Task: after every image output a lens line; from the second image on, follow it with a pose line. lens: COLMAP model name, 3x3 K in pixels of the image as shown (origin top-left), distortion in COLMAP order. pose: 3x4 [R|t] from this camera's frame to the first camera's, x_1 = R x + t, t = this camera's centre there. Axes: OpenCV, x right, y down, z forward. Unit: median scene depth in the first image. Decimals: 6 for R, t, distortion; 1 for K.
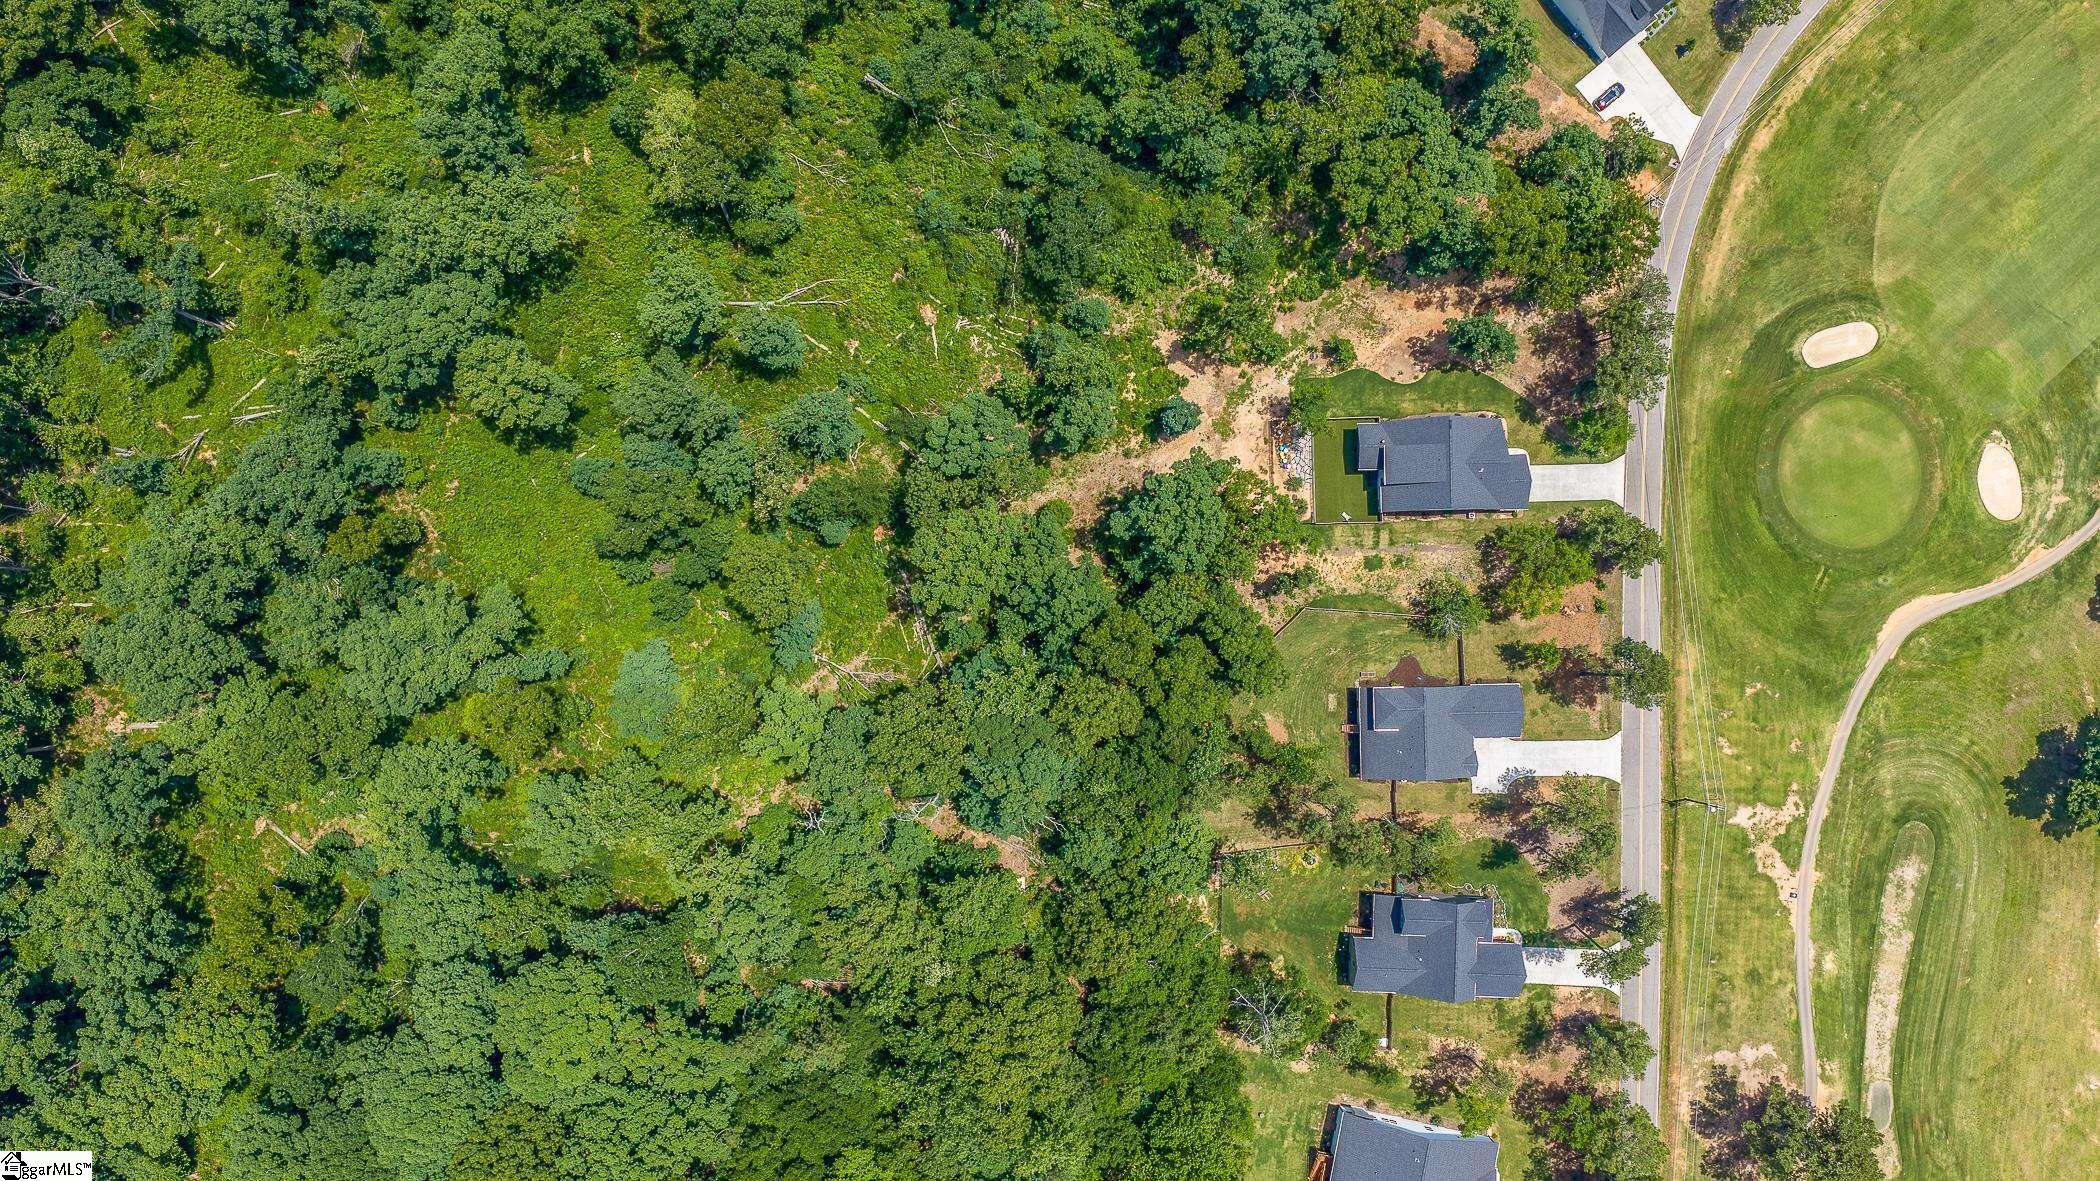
lens RADIAL K [[1735.0, 0, 1050.0], [0, 1735.0, 590.5], [0, 0, 1]] dist [0.017086, -0.001119]
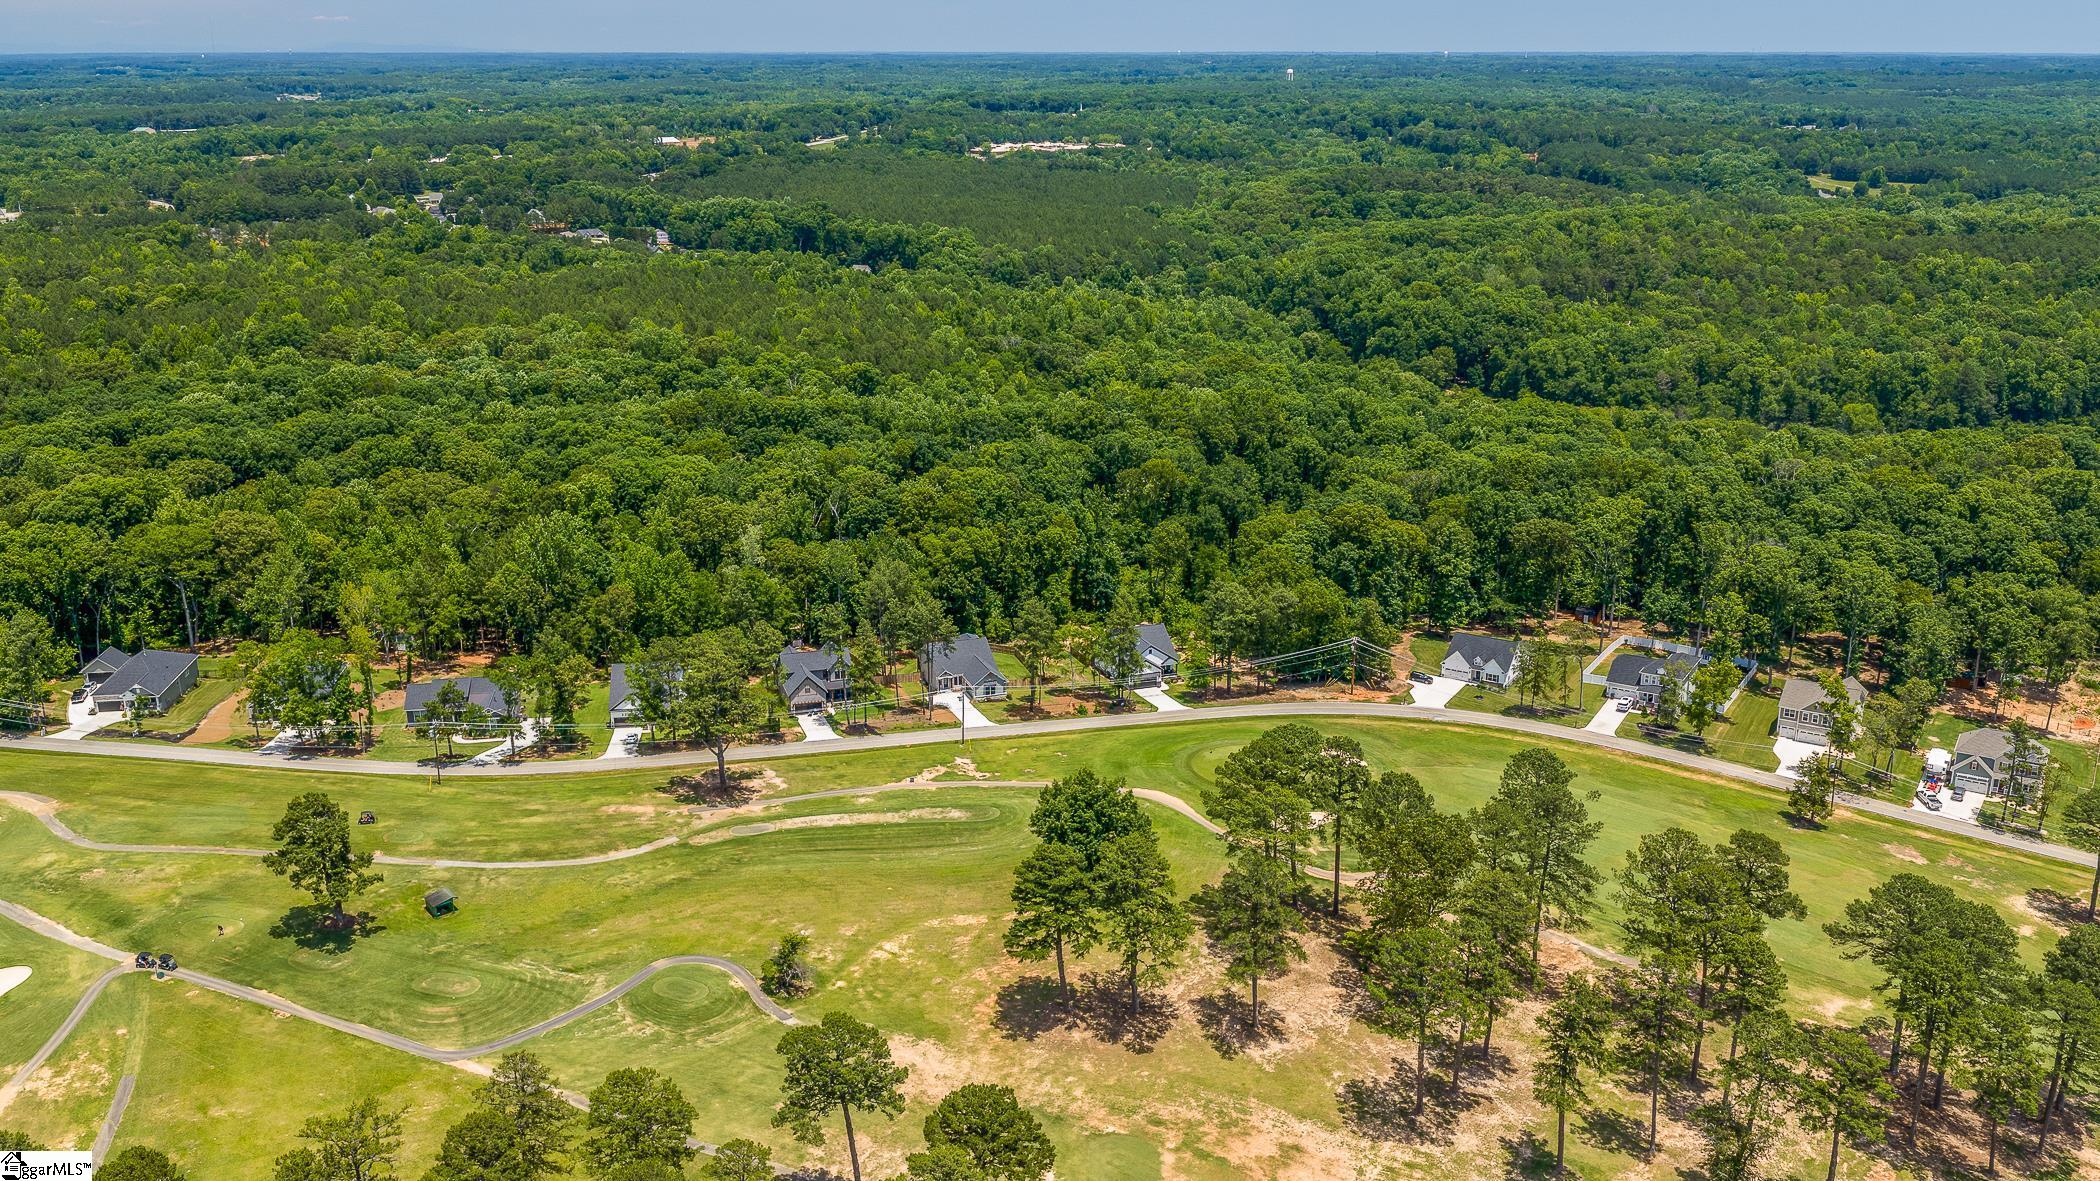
lens RADIAL K [[1735.0, 0, 1050.0], [0, 1735.0, 590.5], [0, 0, 1]] dist [0.017086, -0.001119]
pose [[0.326896, 0.286009, -0.900743, 1.479617], [-0.945039, 0.092485, -0.313606, 0.442001], [-0.006389, 0.953753, 0.300523, 0.508893]]
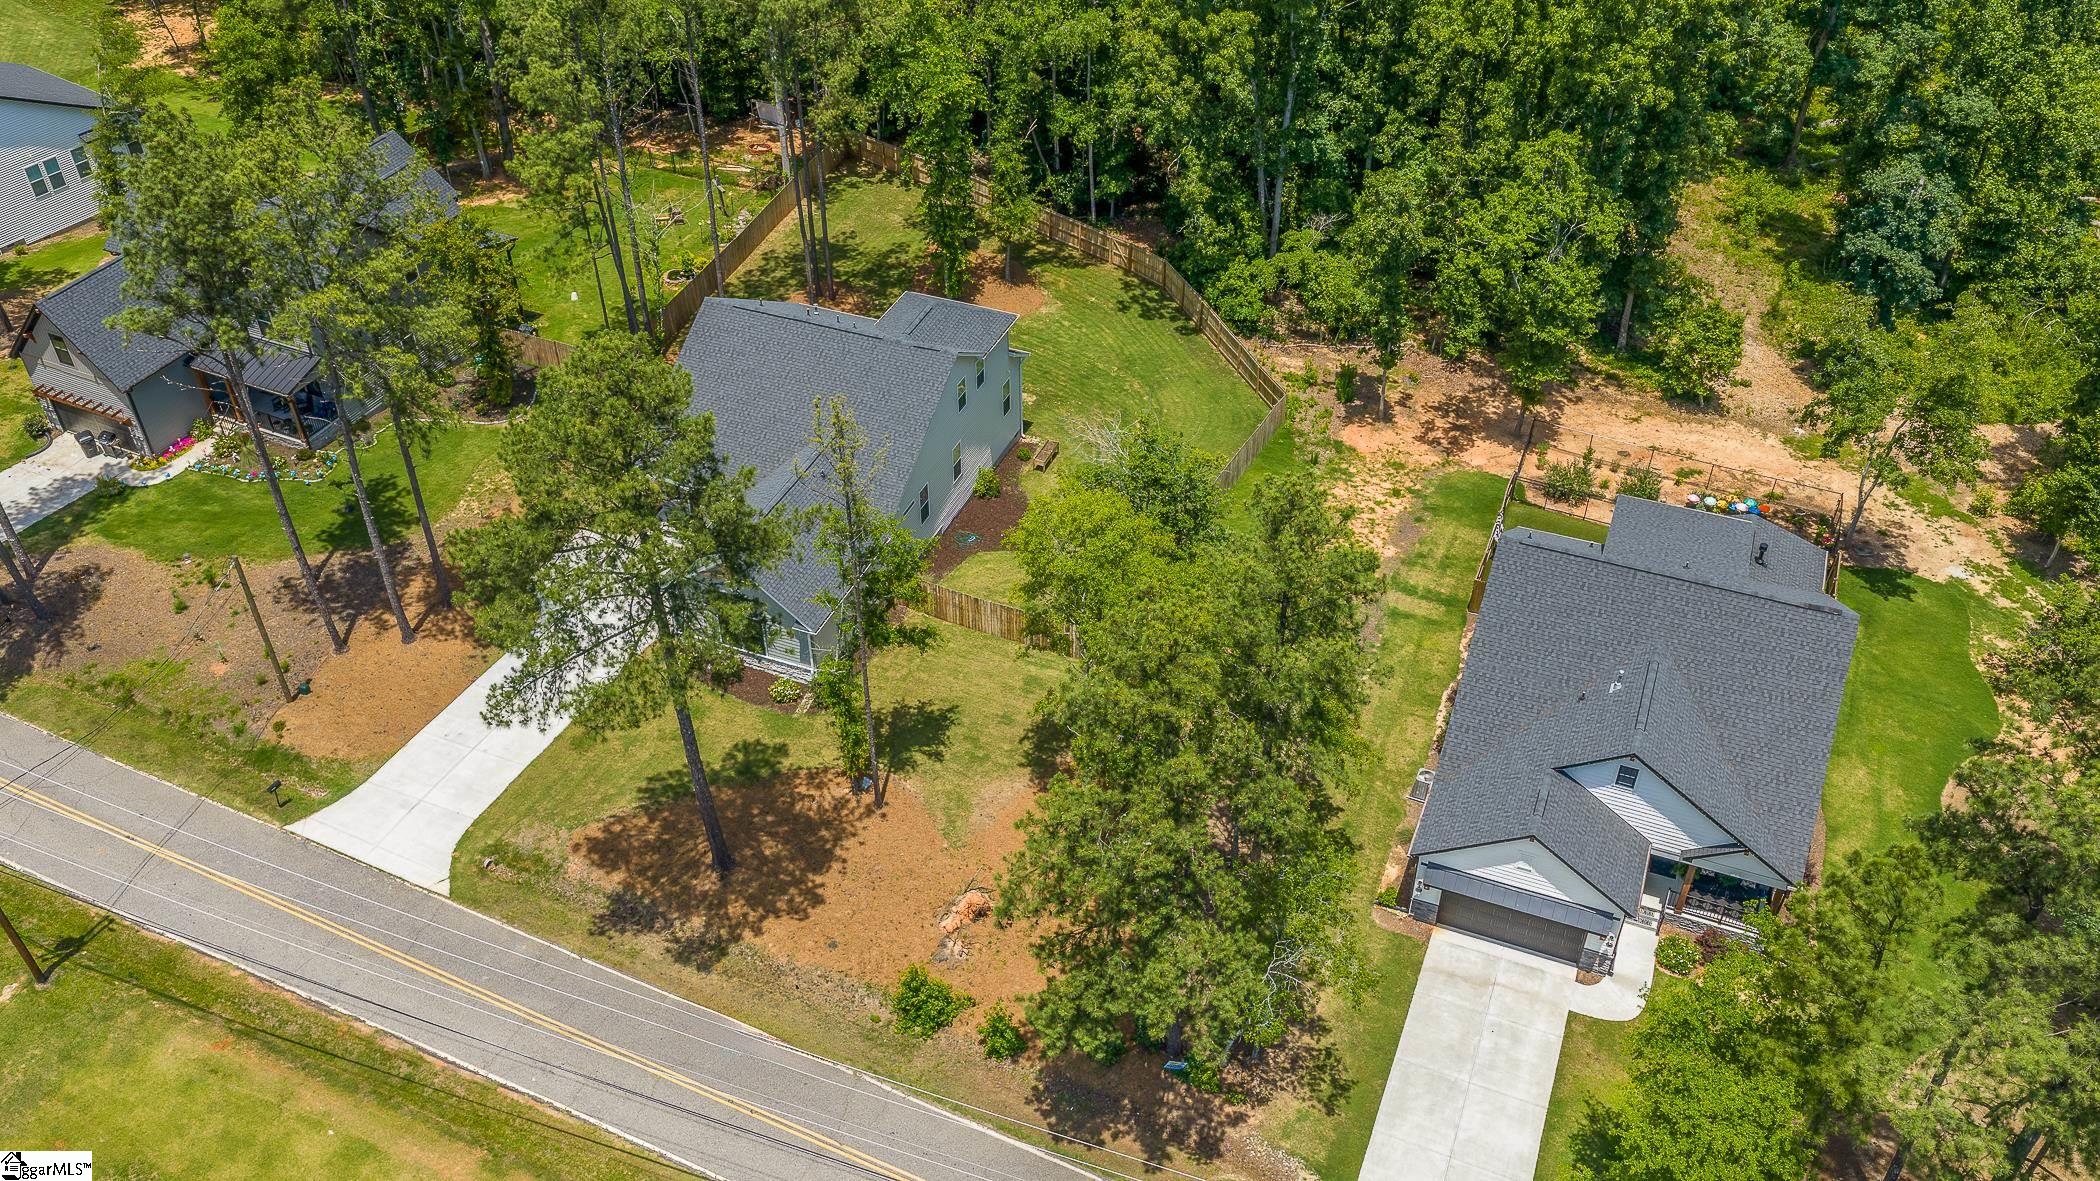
lens RADIAL K [[1735.0, 0, 1050.0], [0, 1735.0, 590.5], [0, 0, 1]] dist [0.017086, -0.001119]
pose [[-0.386074, 0.594938, -0.704979, 0.442964], [-0.922468, -0.249347, 0.294754, -0.060803], [-0.000424, 0.764117, 0.645077, 0.801439]]
